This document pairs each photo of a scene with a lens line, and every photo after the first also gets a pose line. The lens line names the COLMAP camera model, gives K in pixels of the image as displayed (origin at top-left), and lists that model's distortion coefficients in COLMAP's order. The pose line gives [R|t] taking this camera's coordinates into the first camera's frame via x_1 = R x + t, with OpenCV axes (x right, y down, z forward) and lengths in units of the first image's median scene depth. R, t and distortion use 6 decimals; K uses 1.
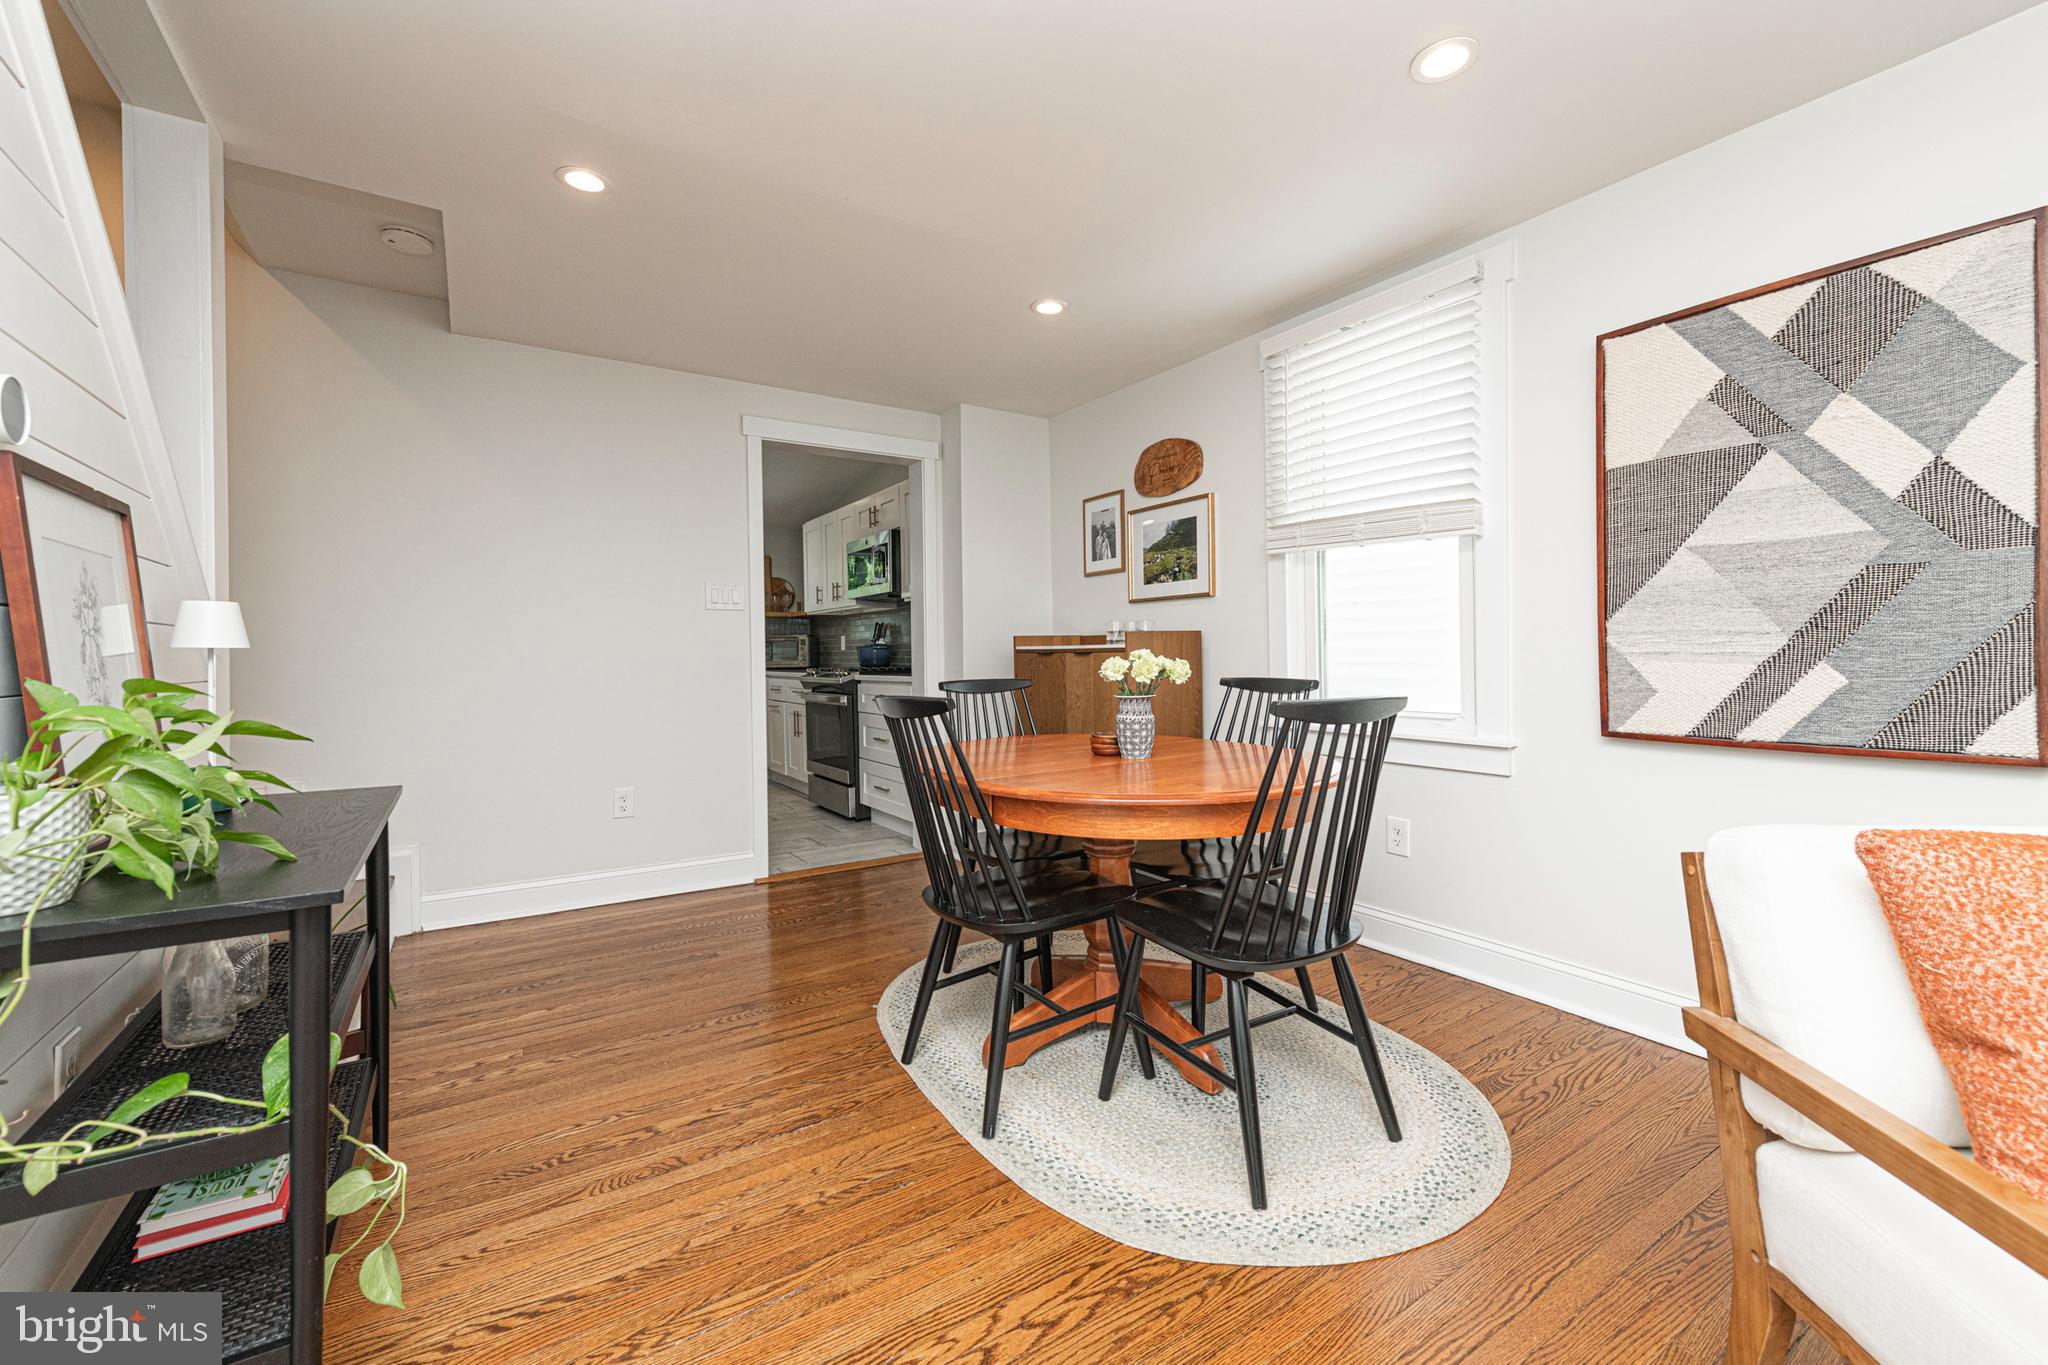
lens RADIAL K [[812.4, 0, 1023.0], [0, 812.4, 664.5], [0, 0, 1]] dist [0.012382, -0.003835]
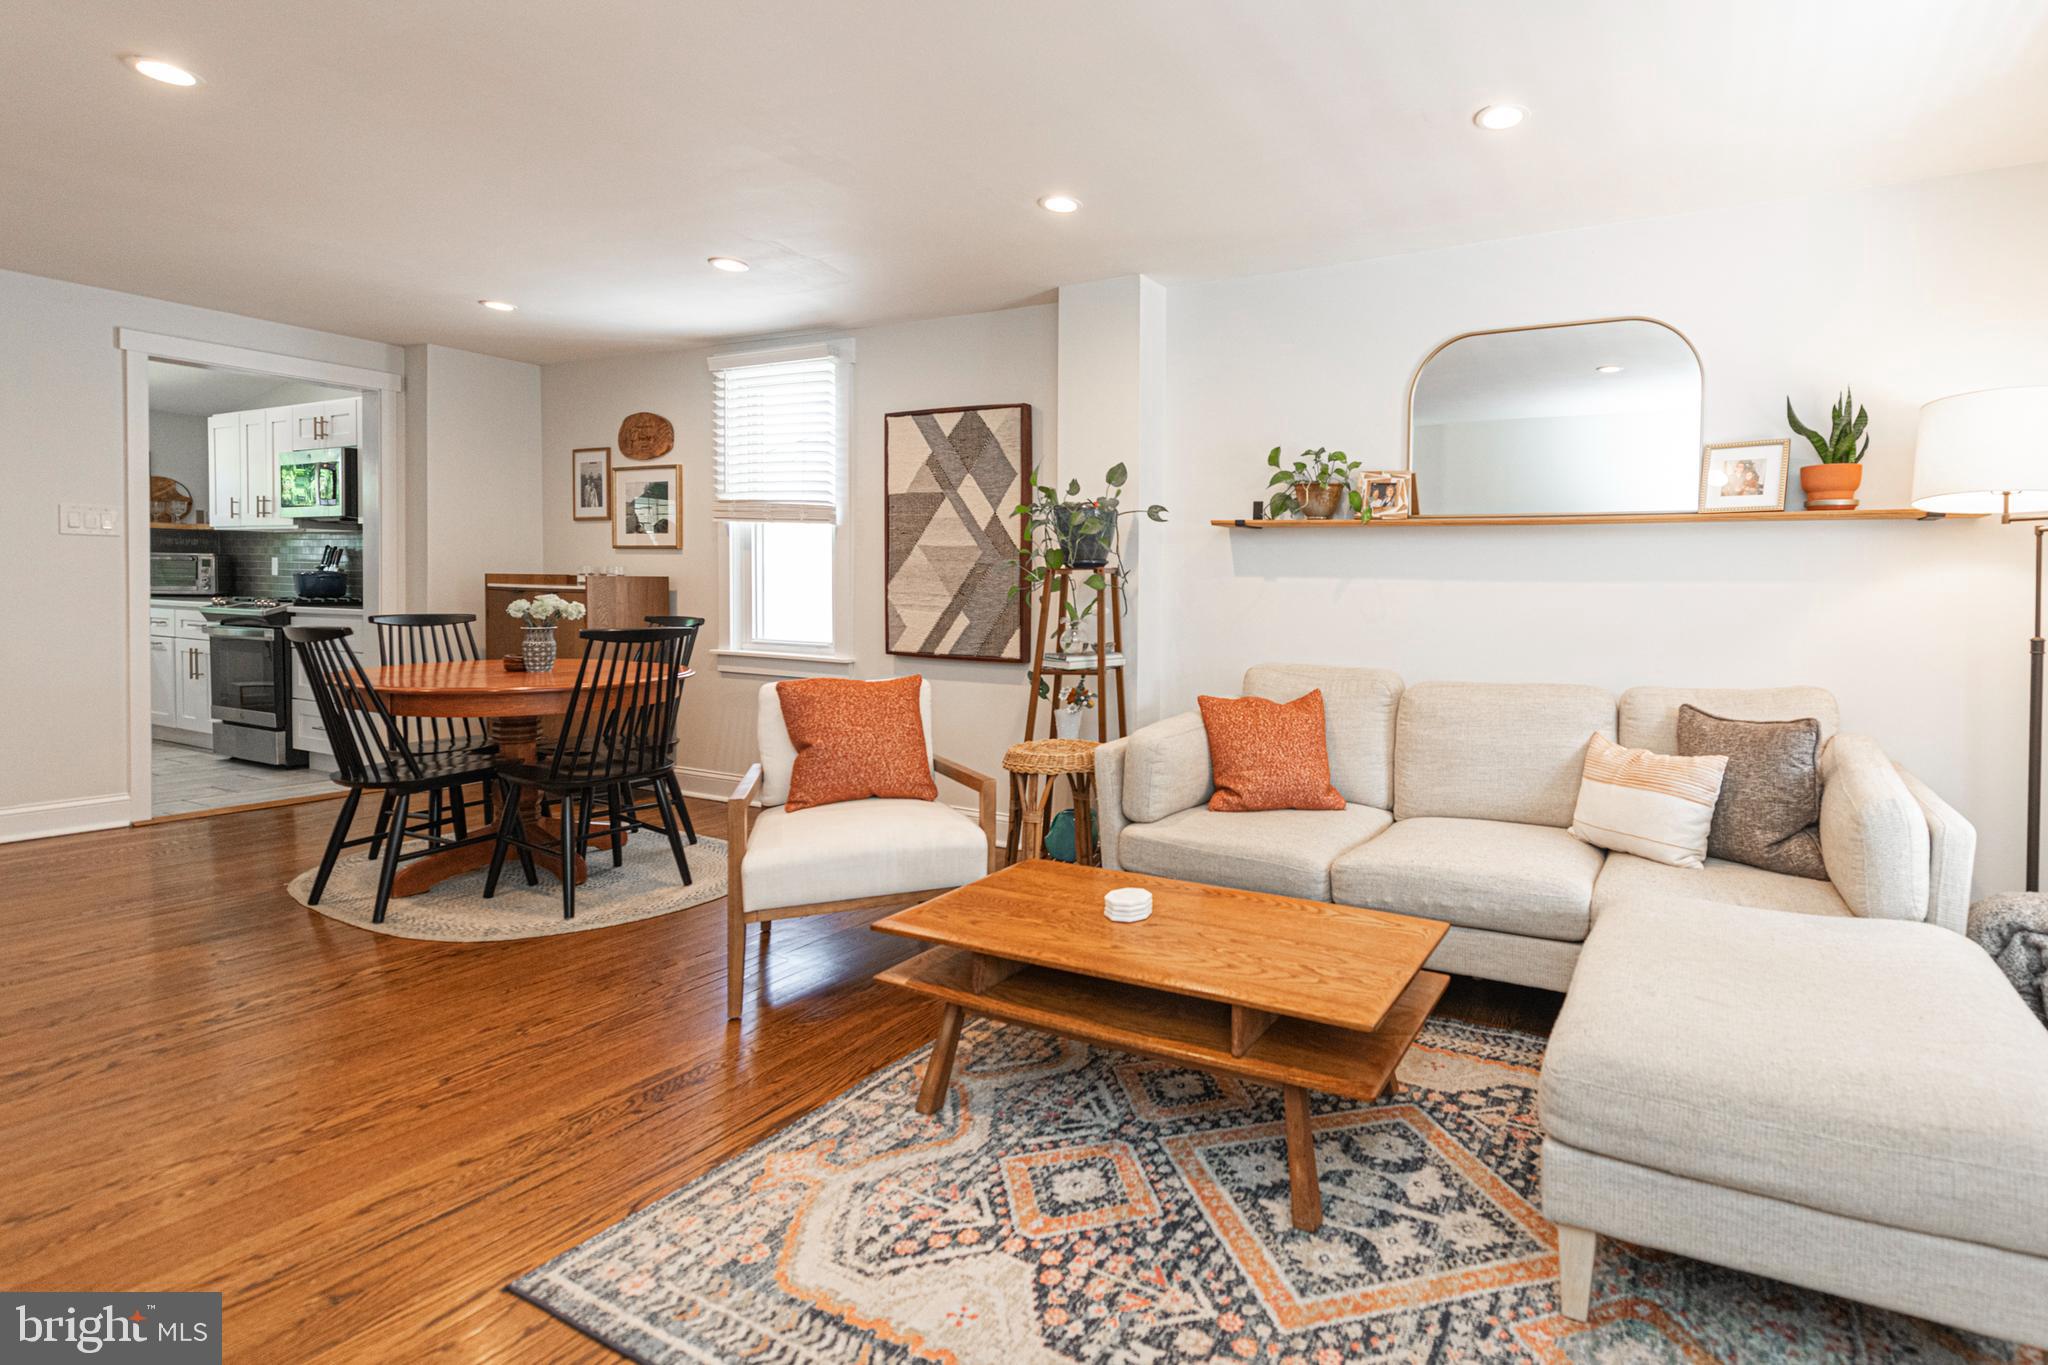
lens RADIAL K [[975.2, 0, 1240.6], [0, 975.2, 615.8], [0, 0, 1]] dist [0.008281, -0.001751]
pose [[0.854186, 0.014945, 0.519754, 0.290858], [-0.023211, 0.999686, 0.009402, -0.025823], [-0.519450, -0.020095, 0.854265, -1.062645]]
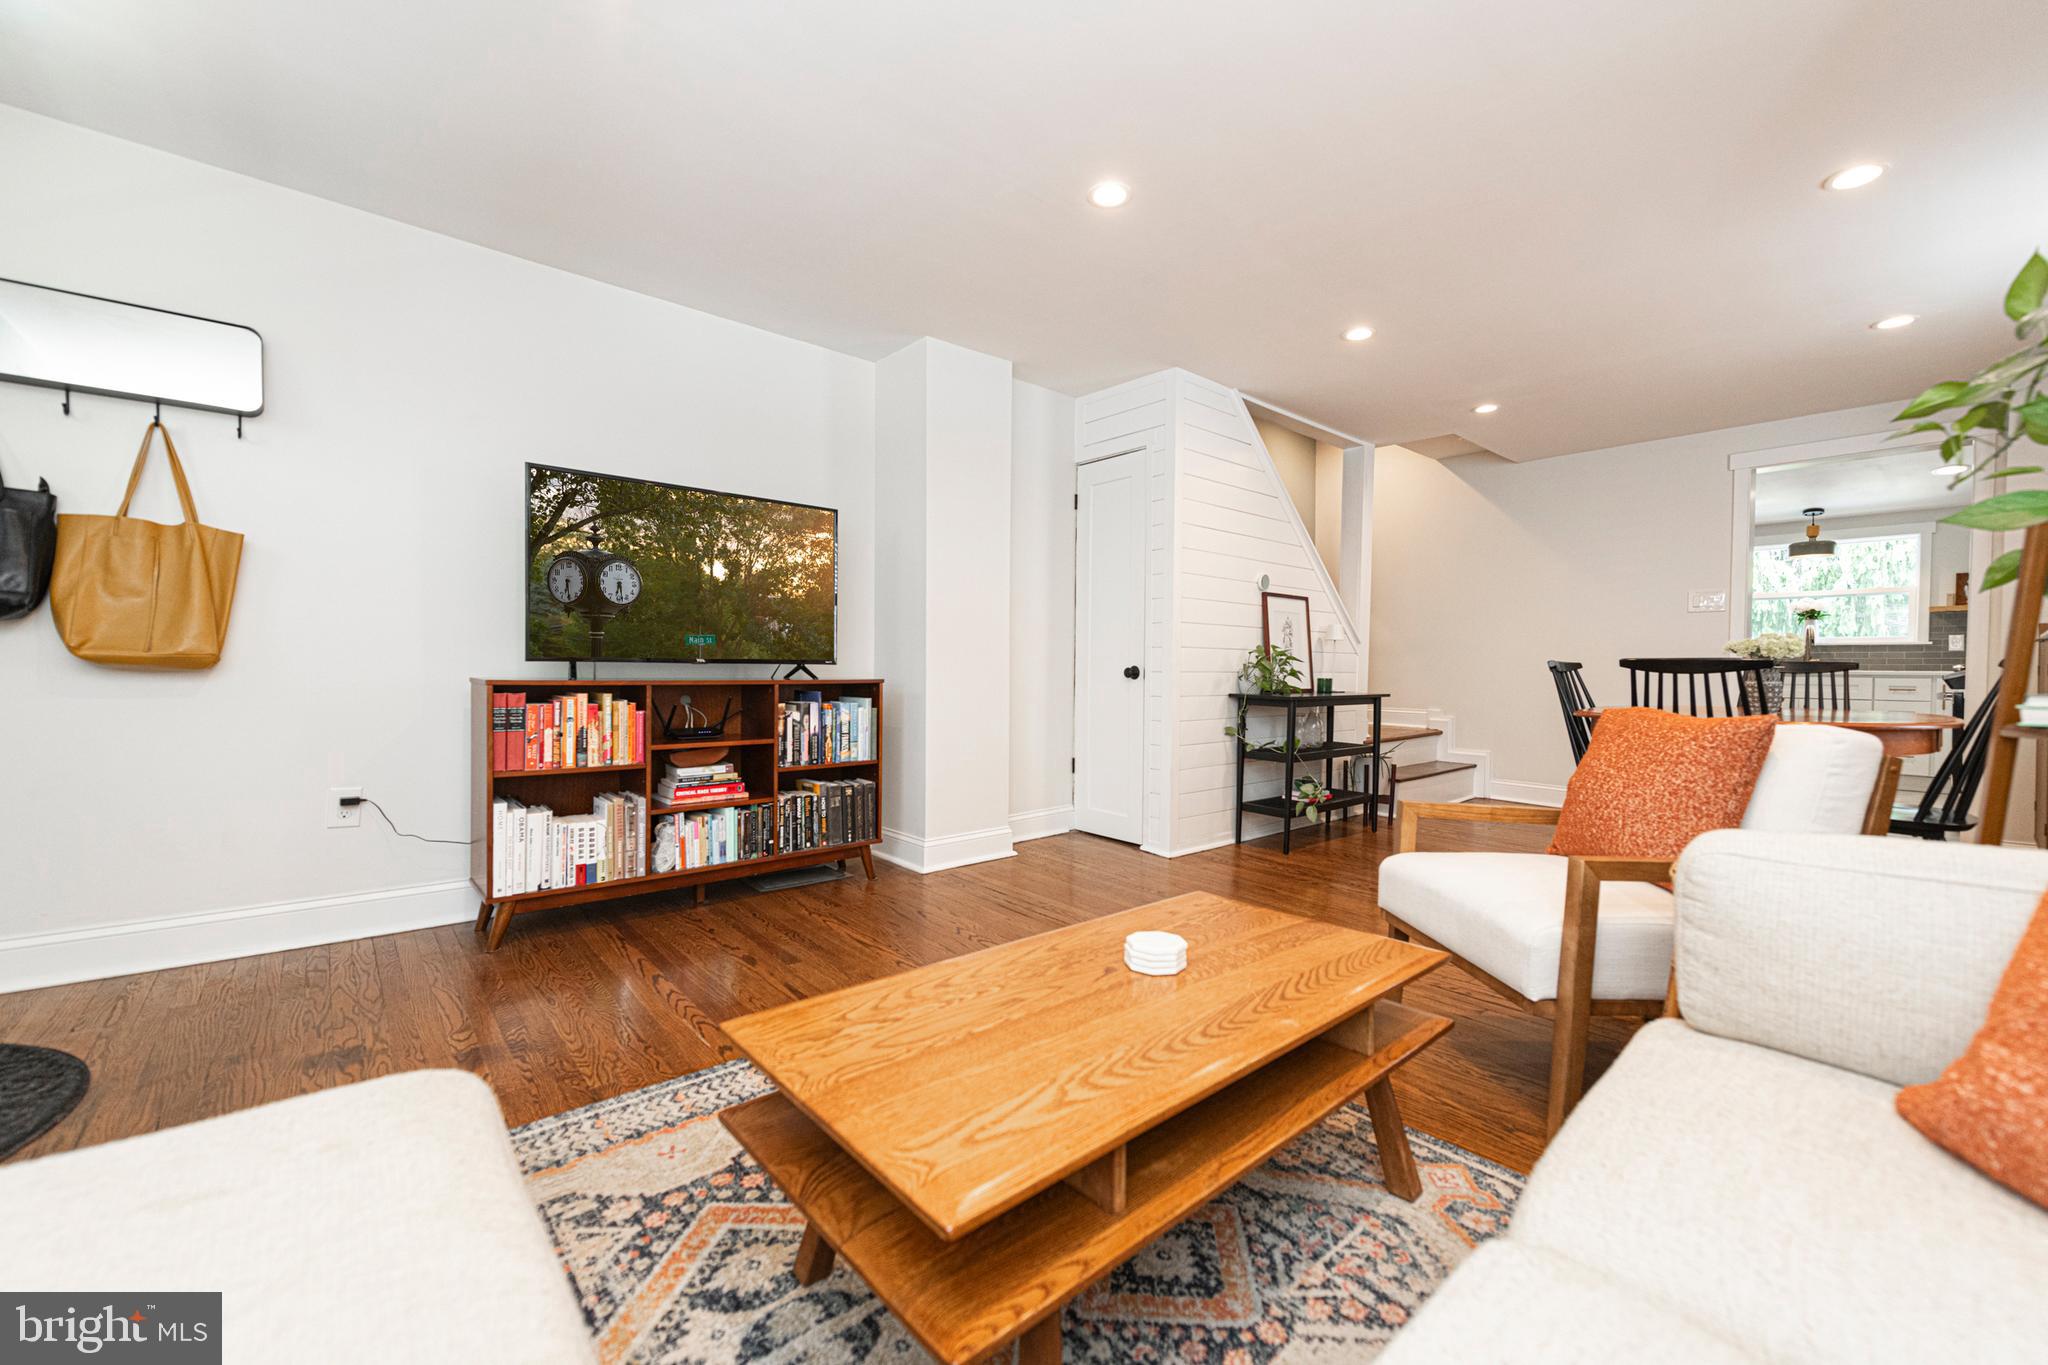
lens RADIAL K [[812.4, 0, 1030.7], [0, 812.4, 689.3], [0, 0, 1]] dist [0.012382, -0.003835]
pose [[0.130832, 0.041710, -0.990527, 1.298069], [-0.022955, 0.998974, 0.039034, 0.049259], [0.991139, 0.017631, 0.131655, -0.365357]]
